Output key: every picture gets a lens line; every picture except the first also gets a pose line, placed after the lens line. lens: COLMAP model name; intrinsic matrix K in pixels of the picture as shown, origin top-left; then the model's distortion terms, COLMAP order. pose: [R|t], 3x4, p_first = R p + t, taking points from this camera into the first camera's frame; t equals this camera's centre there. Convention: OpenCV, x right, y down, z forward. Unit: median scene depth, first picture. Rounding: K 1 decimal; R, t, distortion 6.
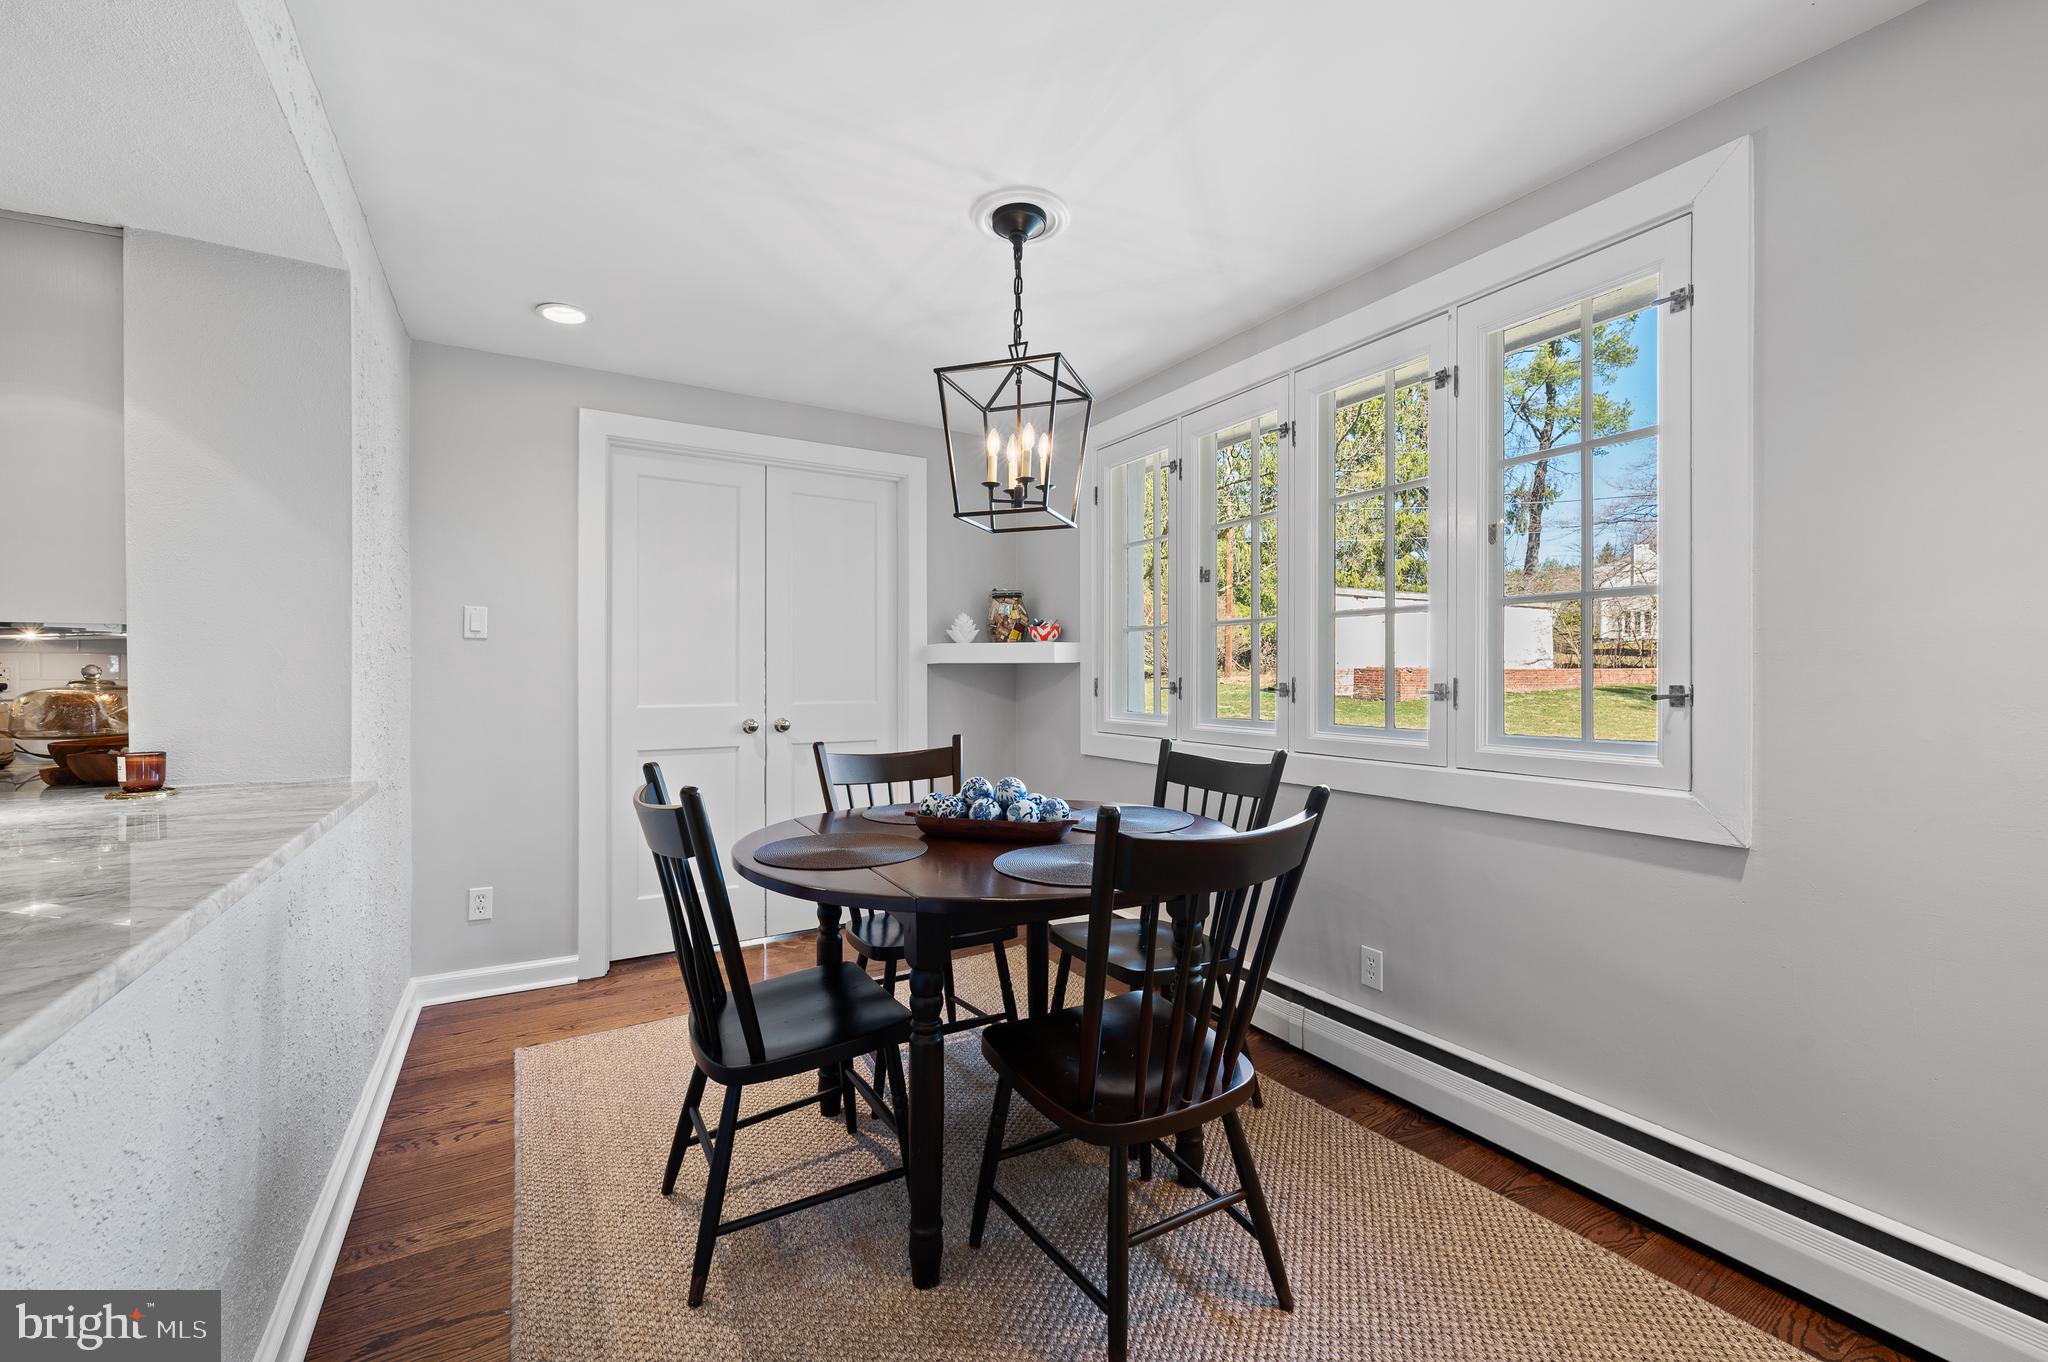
lens RADIAL K [[824.9, 0, 1026.5], [0, 824.9, 678.3], [0, 0, 1]] dist [-0.000707, -0.000165]
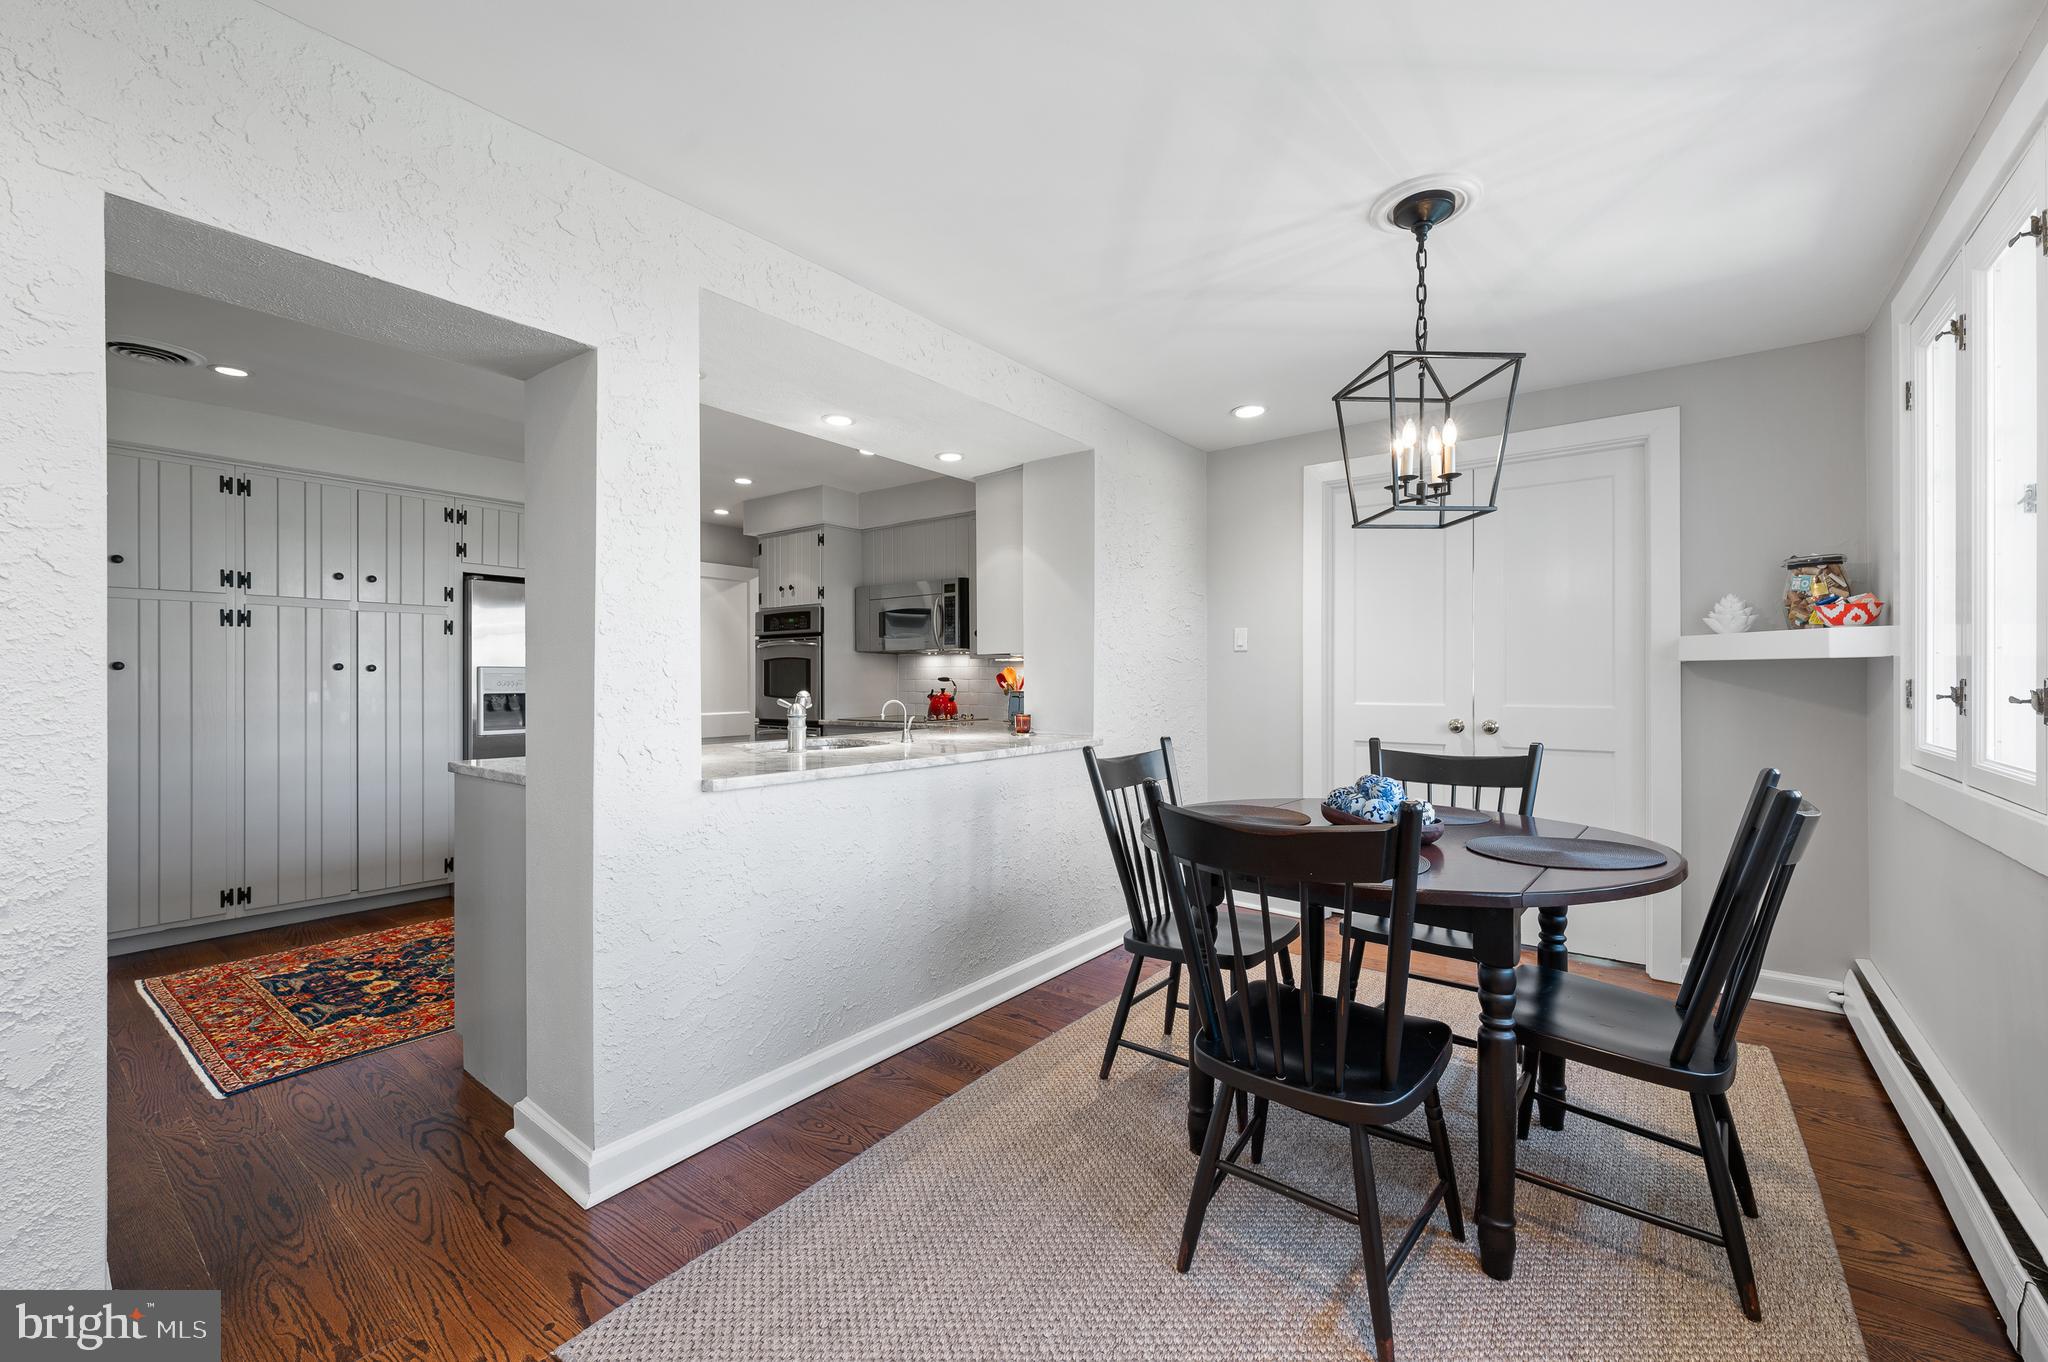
lens RADIAL K [[824.9, 0, 1026.5], [0, 824.9, 678.3], [0, 0, 1]] dist [-0.000707, -0.000165]
pose [[0.356923, 0.000985, -0.934133, 0.508365], [-0.000621, 0.999999, 0.000817, -0.002076], [0.934134, 0.000289, 0.356923, 0.150667]]
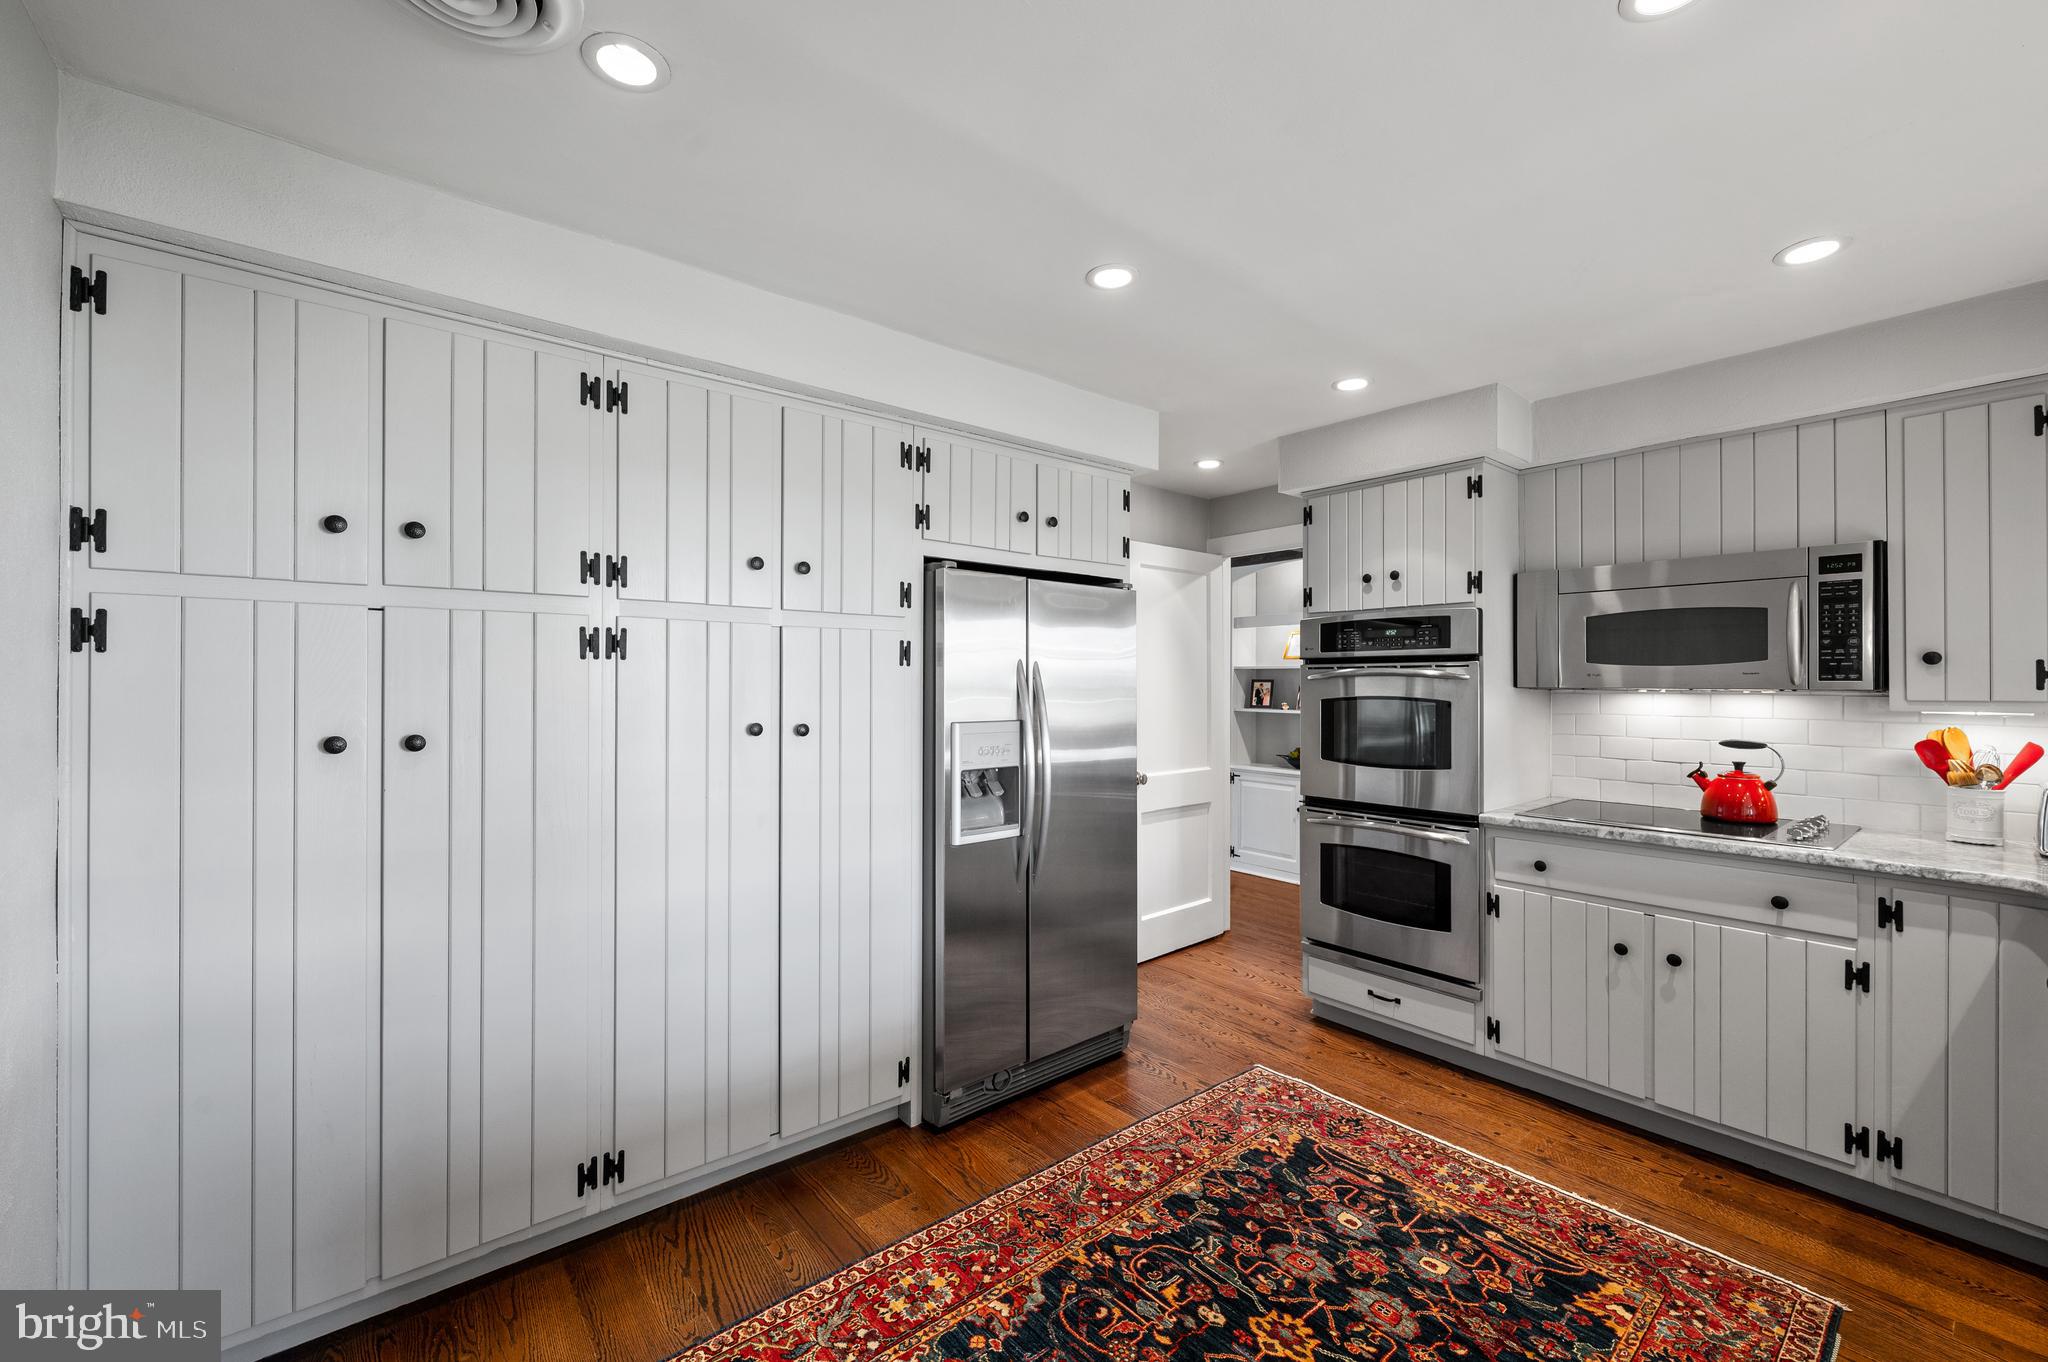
lens RADIAL K [[817.6, 0, 1024.0], [0, 817.6, 681.0], [0, 0, 1]] dist [-0.000878, -0.000013]
pose [[0.135272, -0.000725, -0.990808, -0.364623], [-0.004648, 0.999988, -0.001366, -0.060217], [0.990798, 0.004790, 0.135267, -0.264662]]
